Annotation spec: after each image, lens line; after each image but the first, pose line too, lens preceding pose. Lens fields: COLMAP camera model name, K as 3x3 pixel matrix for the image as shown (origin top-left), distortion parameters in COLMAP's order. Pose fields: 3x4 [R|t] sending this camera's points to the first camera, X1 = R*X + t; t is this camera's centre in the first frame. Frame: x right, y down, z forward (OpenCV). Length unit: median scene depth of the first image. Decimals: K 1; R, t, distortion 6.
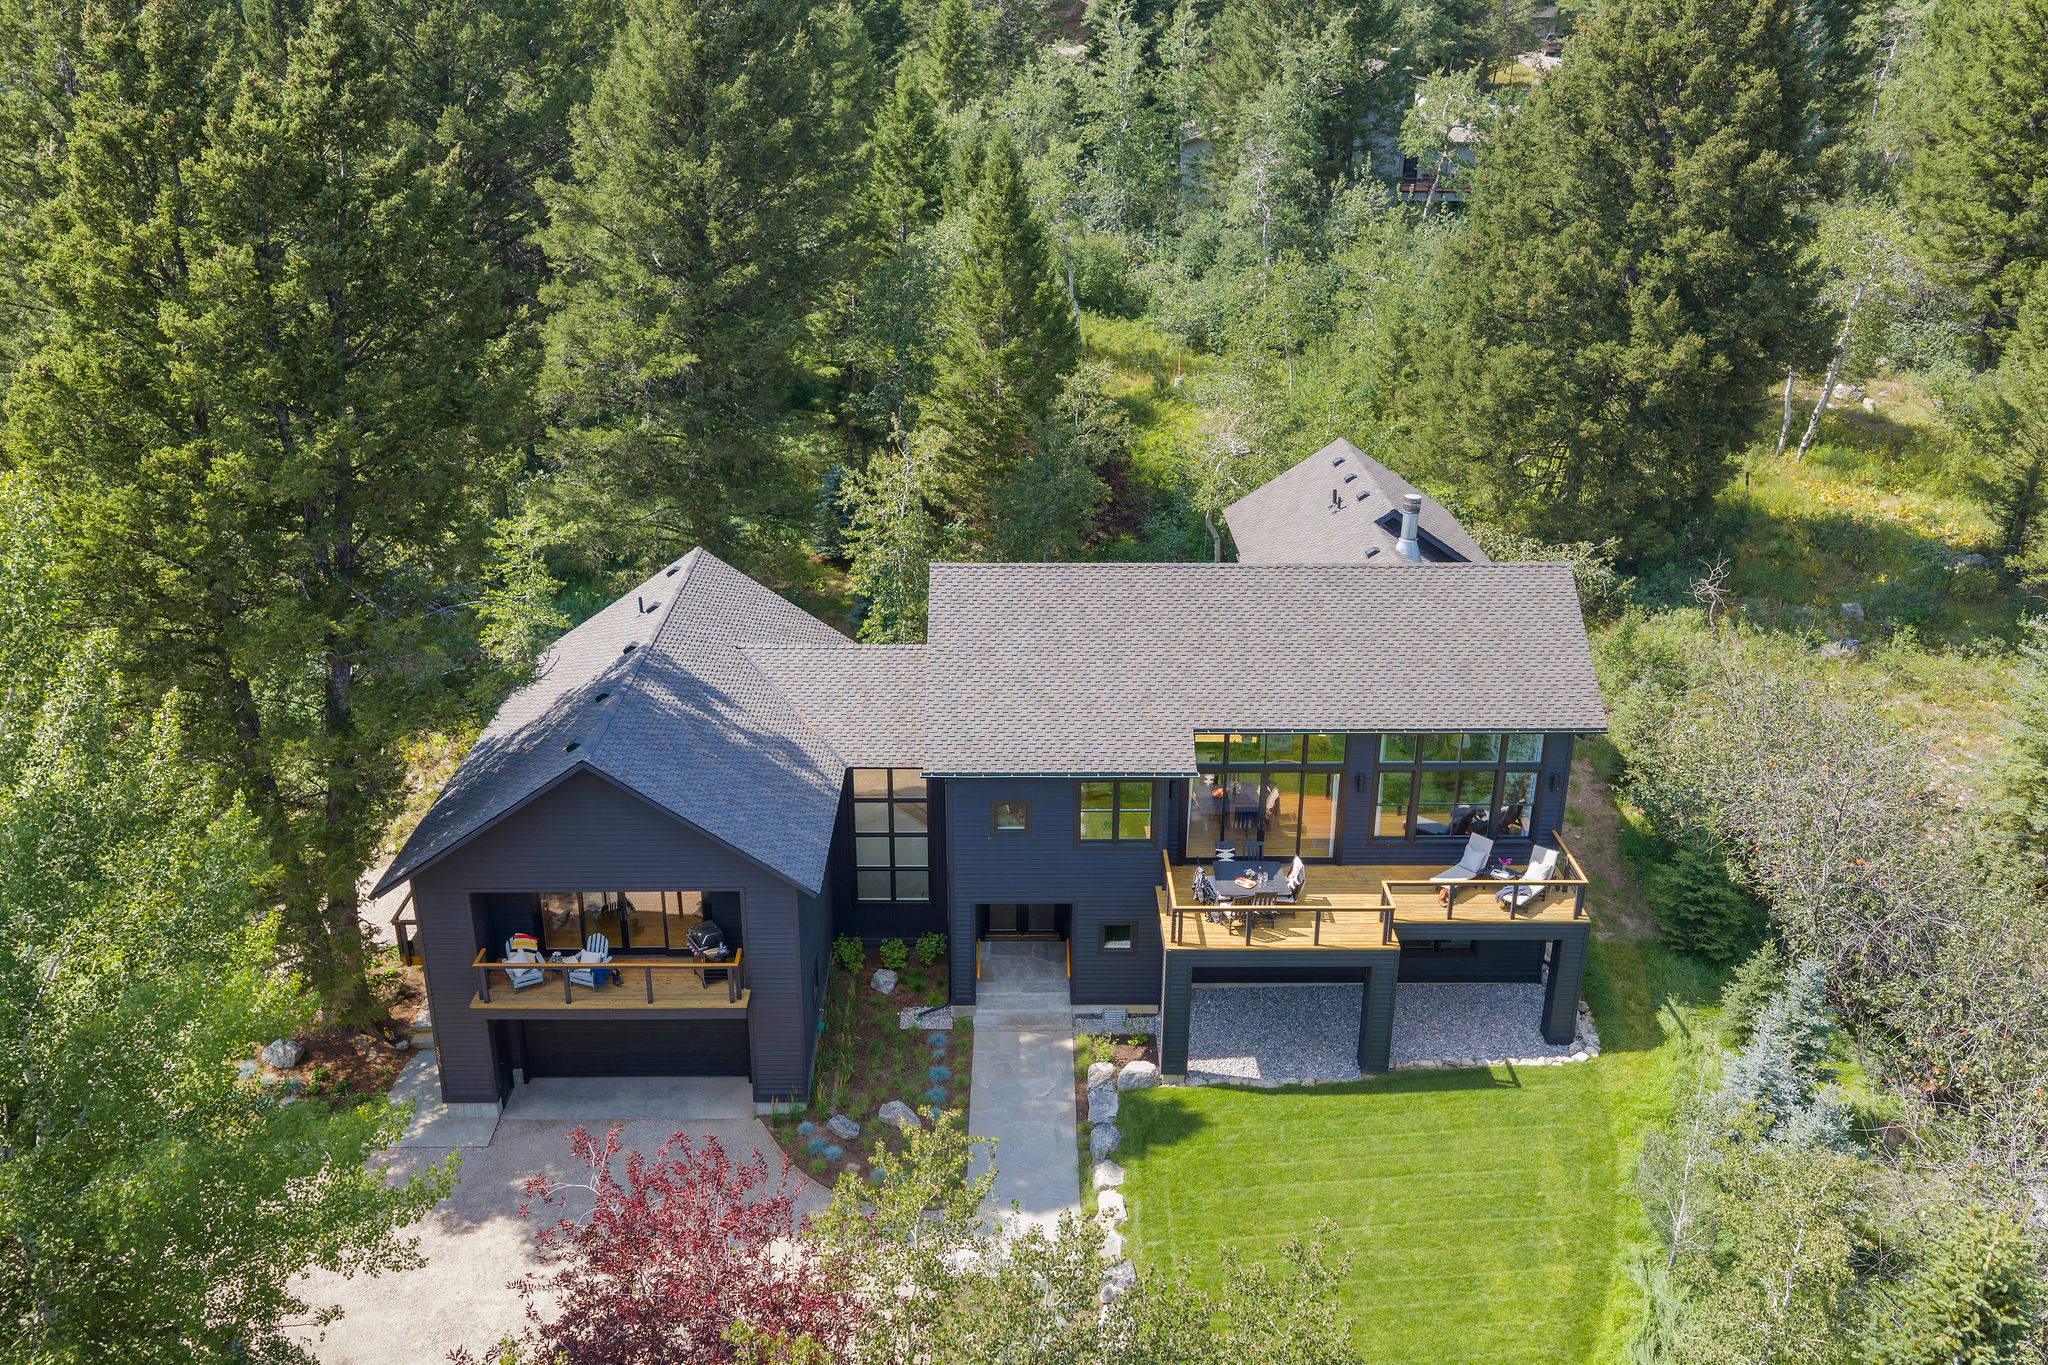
lens RADIAL K [[1703.0, 0, 1024.0], [0, 1703.0, 682.5], [0, 0, 1]] dist [-0.002539, -0.000727]
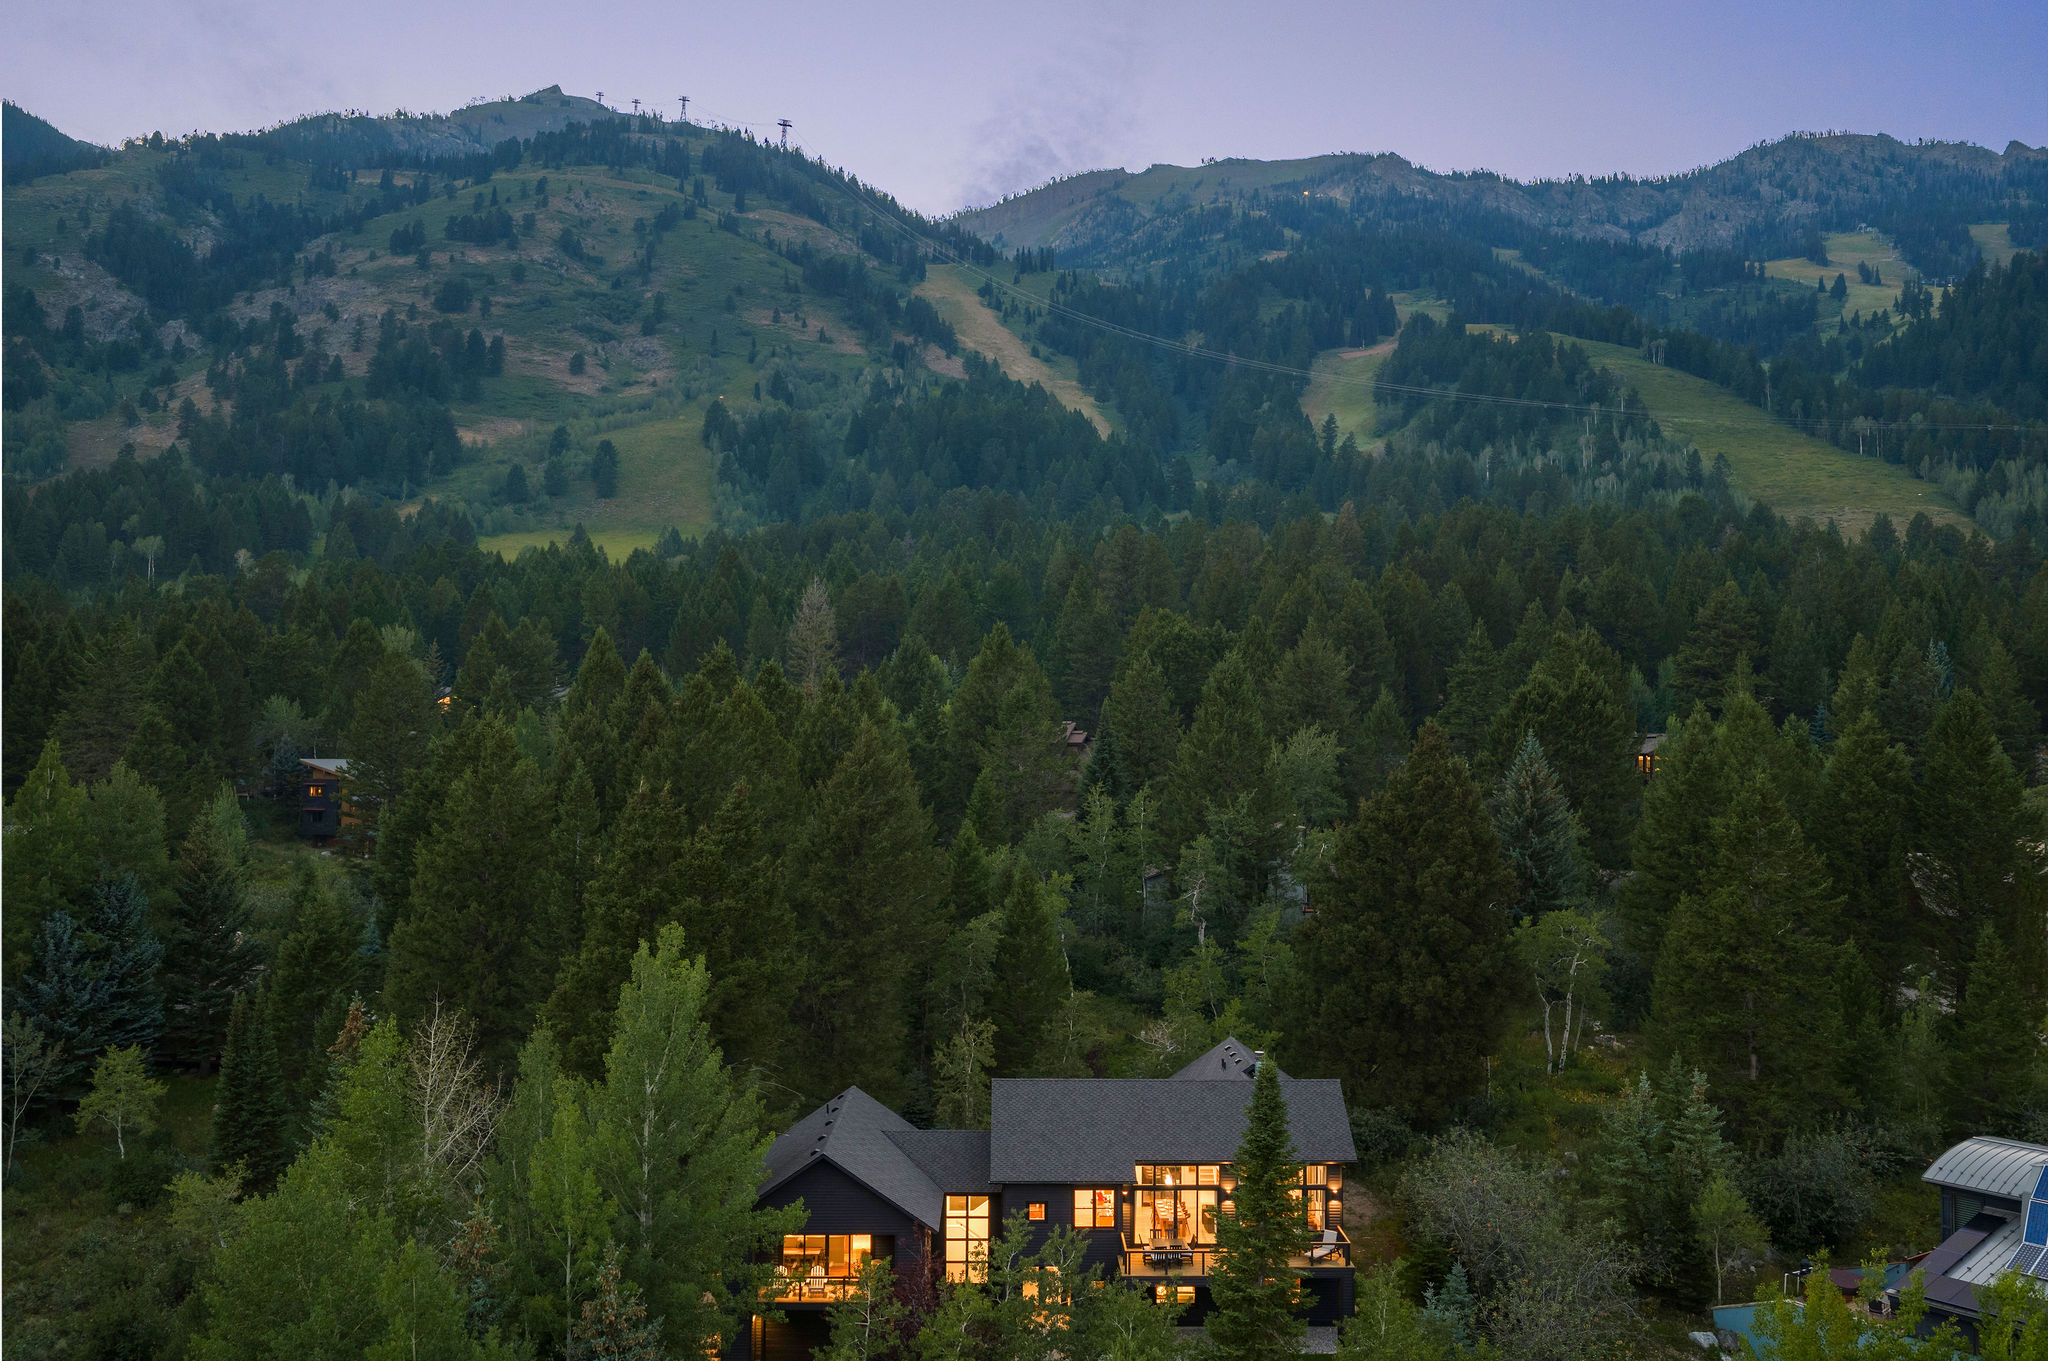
lens RADIAL K [[1703.0, 0, 1024.0], [0, 1703.0, 680.5], [0, 0, 1]] dist [-0.002539, -0.000727]
pose [[0.999997, 0.002306, 0.000482, -0.011265], [-0.001889, 0.907271, -0.420541, 0.163552], [-0.001408, 0.420539, 0.907273, -0.442755]]
